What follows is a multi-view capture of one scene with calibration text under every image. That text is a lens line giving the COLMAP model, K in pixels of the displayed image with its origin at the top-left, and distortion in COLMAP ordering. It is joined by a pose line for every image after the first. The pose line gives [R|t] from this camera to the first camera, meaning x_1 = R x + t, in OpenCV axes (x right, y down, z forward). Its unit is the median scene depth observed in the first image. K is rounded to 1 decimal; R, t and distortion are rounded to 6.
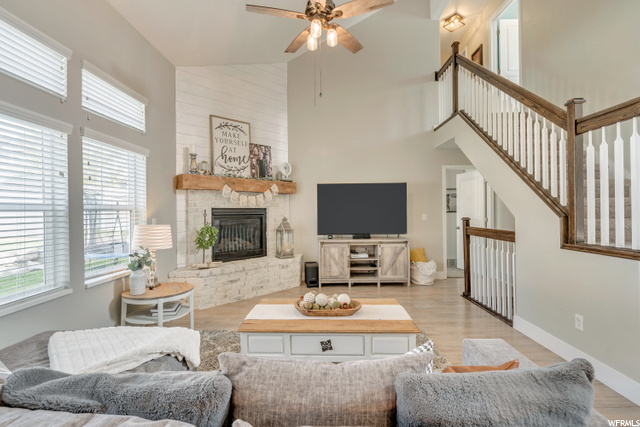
lens RADIAL K [[292.8, 0, 320.6], [0, 292.8, 210.7], [0, 0, 1]] dist [-0.003543, 0.000040]
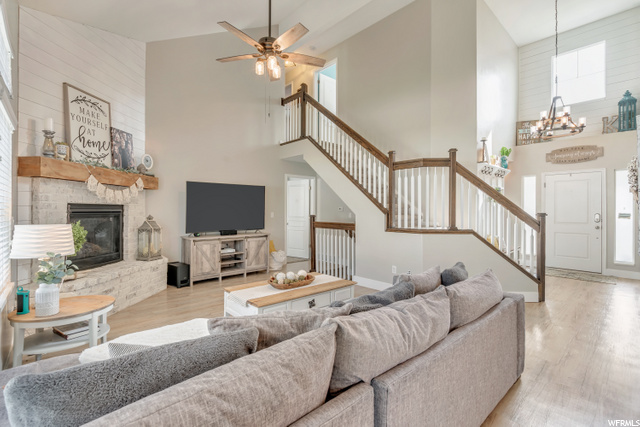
lens RADIAL K [[292.8, 0, 320.6], [0, 292.8, 210.7], [0, 0, 1]] dist [-0.003543, 0.000040]
pose [[0.727865, 0.009771, 0.685651, -0.377439], [-0.011394, 0.999933, -0.002154, 0.004289], [-0.685626, -0.006244, 0.727927, -0.025371]]
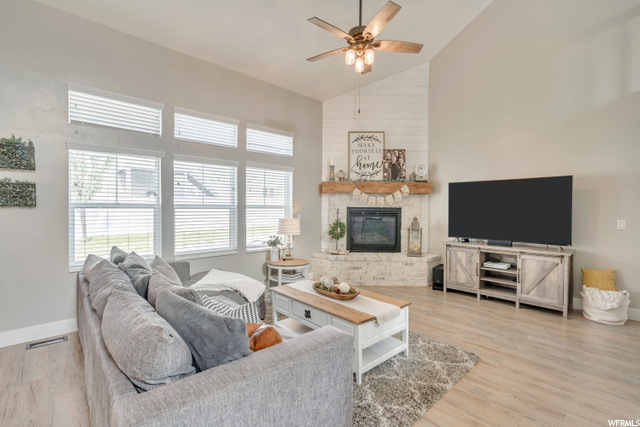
lens RADIAL K [[292.8, 0, 320.6], [0, 292.8, 210.7], [0, 0, 1]] dist [-0.003543, 0.000040]
pose [[0.692580, 0.022671, -0.720985, 0.407767], [-0.014406, 0.999741, 0.017598, -0.013025], [0.721198, -0.001801, 0.692727, 0.049964]]
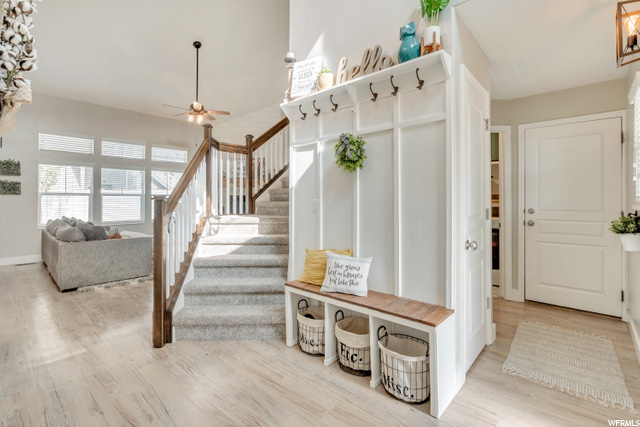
lens RADIAL K [[296.8, 0, 319.4], [0, 296.8, 197.5], [0, 0, 1]] dist [-0.002719, -0.000378]
pose [[0.745744, -0.001476, -0.666231, 1.243765], [-0.004279, 0.999966, -0.007005, 0.013422], [0.666219, 0.008075, 0.745713, -0.041993]]
